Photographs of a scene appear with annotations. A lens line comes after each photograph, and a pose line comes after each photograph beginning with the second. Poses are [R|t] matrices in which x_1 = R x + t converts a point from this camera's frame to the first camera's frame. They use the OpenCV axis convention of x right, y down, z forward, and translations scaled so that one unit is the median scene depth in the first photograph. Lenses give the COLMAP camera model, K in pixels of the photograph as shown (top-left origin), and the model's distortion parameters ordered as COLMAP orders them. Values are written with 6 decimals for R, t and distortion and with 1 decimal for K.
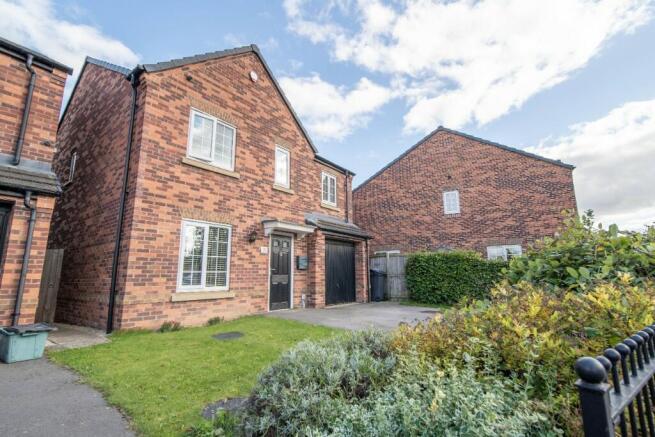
lens RADIAL K [[290.1, 0, 327.5], [0, 290.1, 218.5], [0, 0, 1]] dist [0.000410, -0.000106]
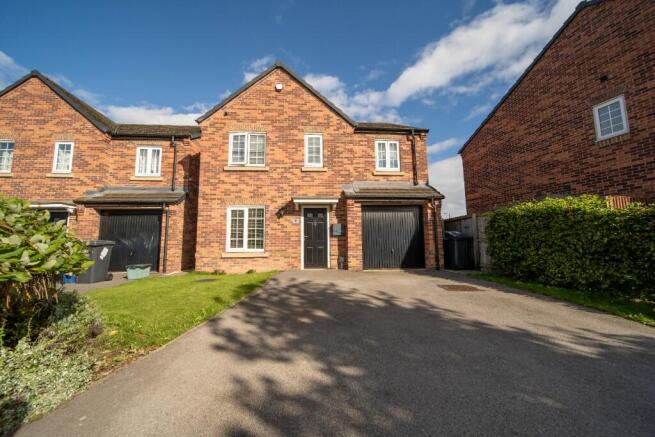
lens RADIAL K [[231.4, 0, 325.0], [0, 231.4, 216.3], [0, 0, 1]] dist [-0.001923, -0.000187]
pose [[0.690533, -0.083251, -0.718494, 0.614726], [0.145408, 0.989052, 0.025149, 0.081806], [0.708534, -0.121840, 0.695078, 0.400436]]
